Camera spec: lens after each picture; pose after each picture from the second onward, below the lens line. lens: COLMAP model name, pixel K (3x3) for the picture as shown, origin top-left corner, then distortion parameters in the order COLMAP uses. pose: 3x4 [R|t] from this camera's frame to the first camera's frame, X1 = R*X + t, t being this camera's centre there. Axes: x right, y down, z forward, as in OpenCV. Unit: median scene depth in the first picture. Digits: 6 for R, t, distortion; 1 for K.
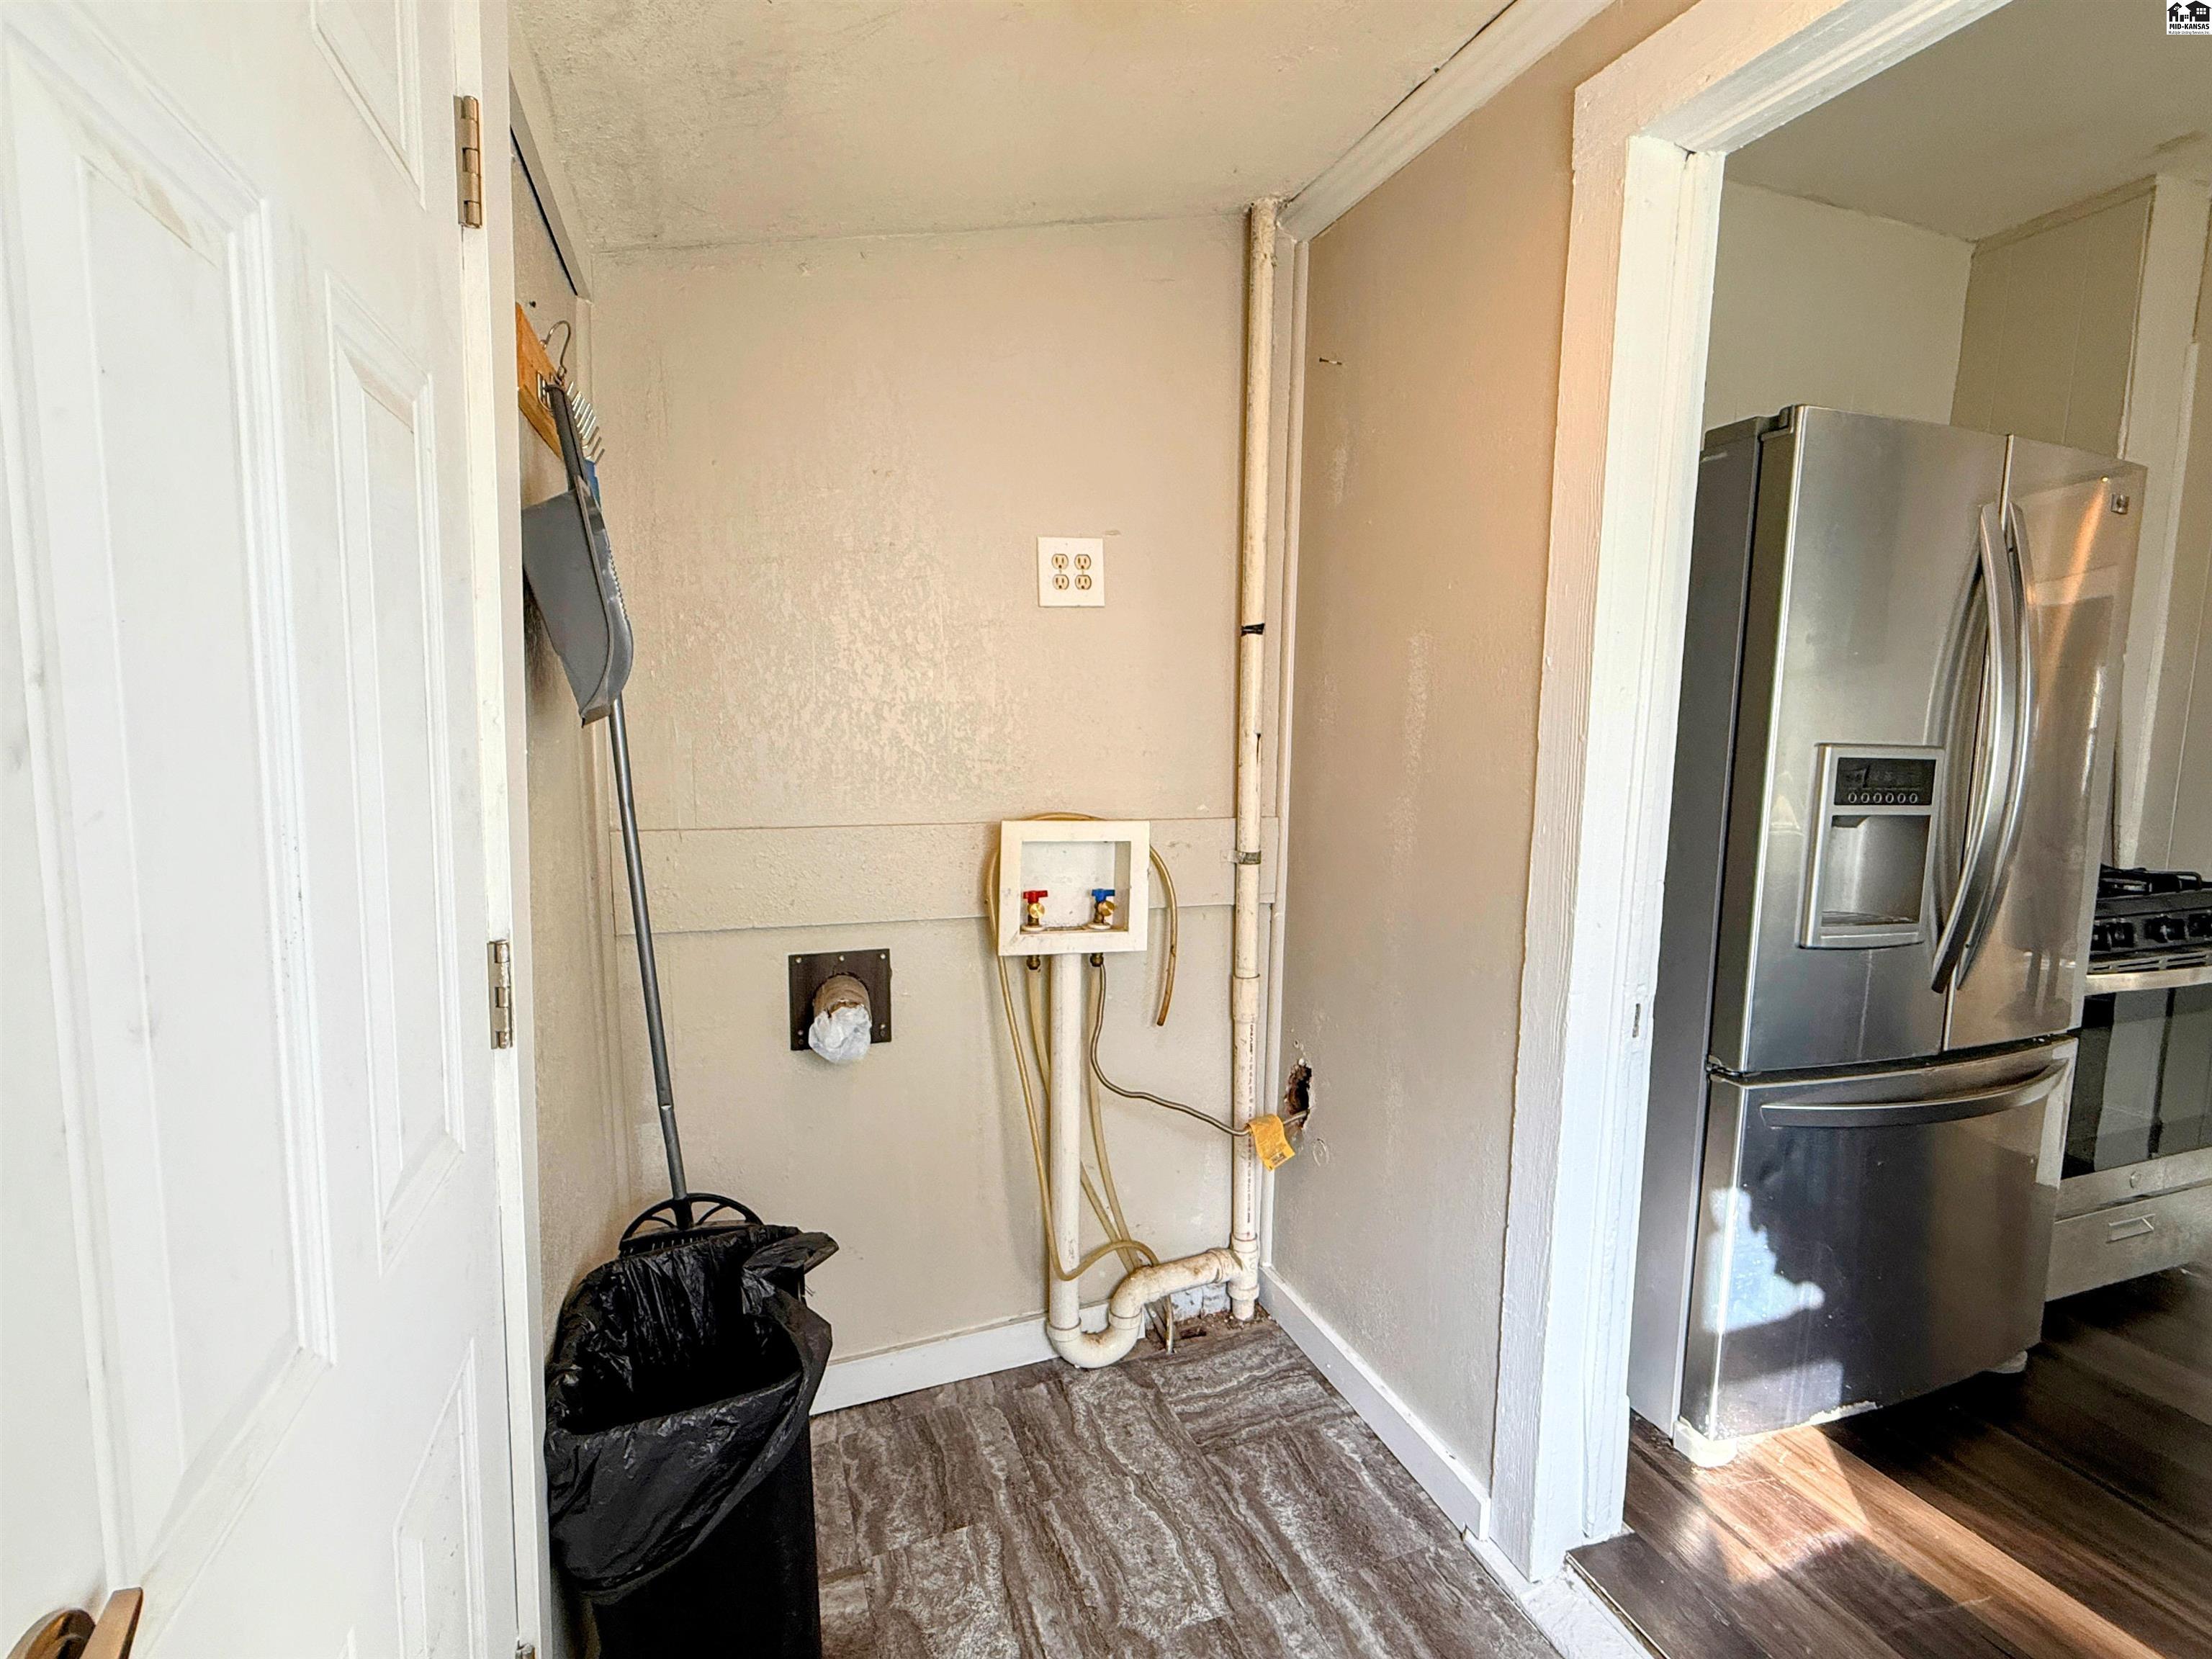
lens RADIAL K [[1035.7, 0, 1103.1], [0, 1035.7, 828.2], [0, 0, 1]] dist [0.001662, 0.001425]
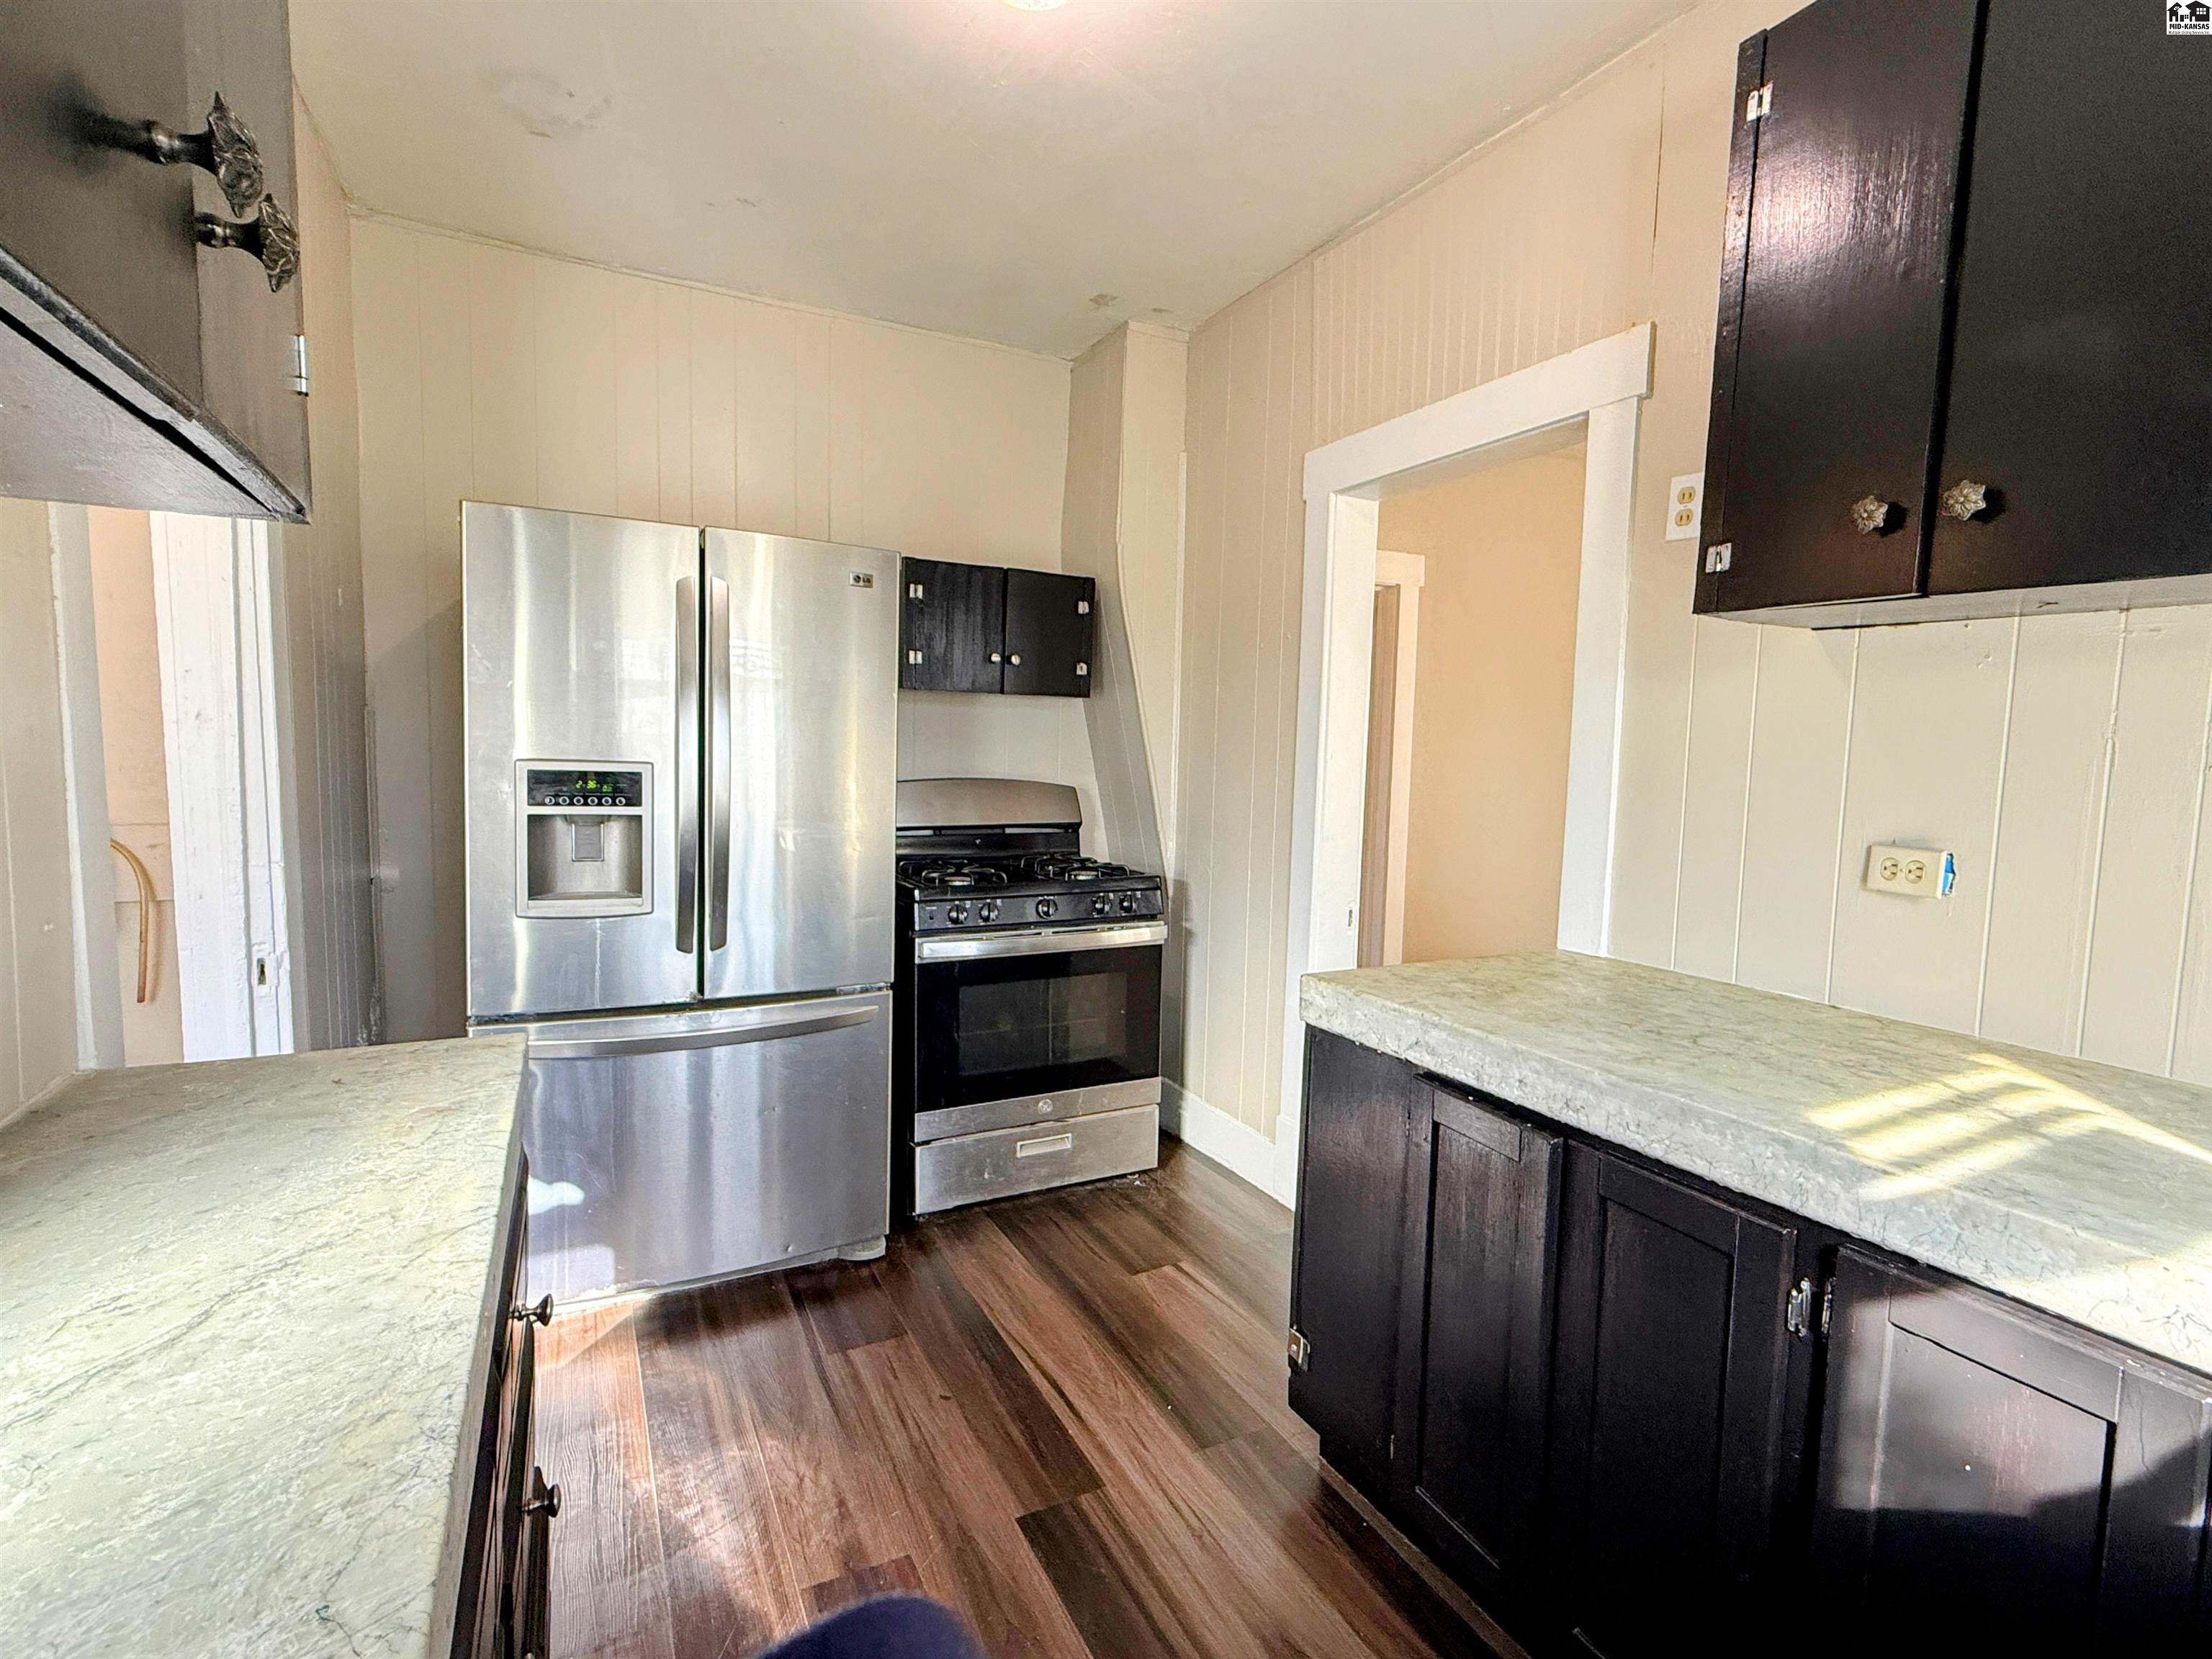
lens RADIAL K [[1035.7, 0, 1108.8], [0, 1035.7, 828.1], [0, 0, 1]] dist [0.001662, 0.001425]
pose [[0.991392, -0.004806, 0.130839, 1.189993], [0.008204, 0.999643, -0.025447, 0.041613], [-0.130670, 0.026302, 0.991077, -0.358143]]
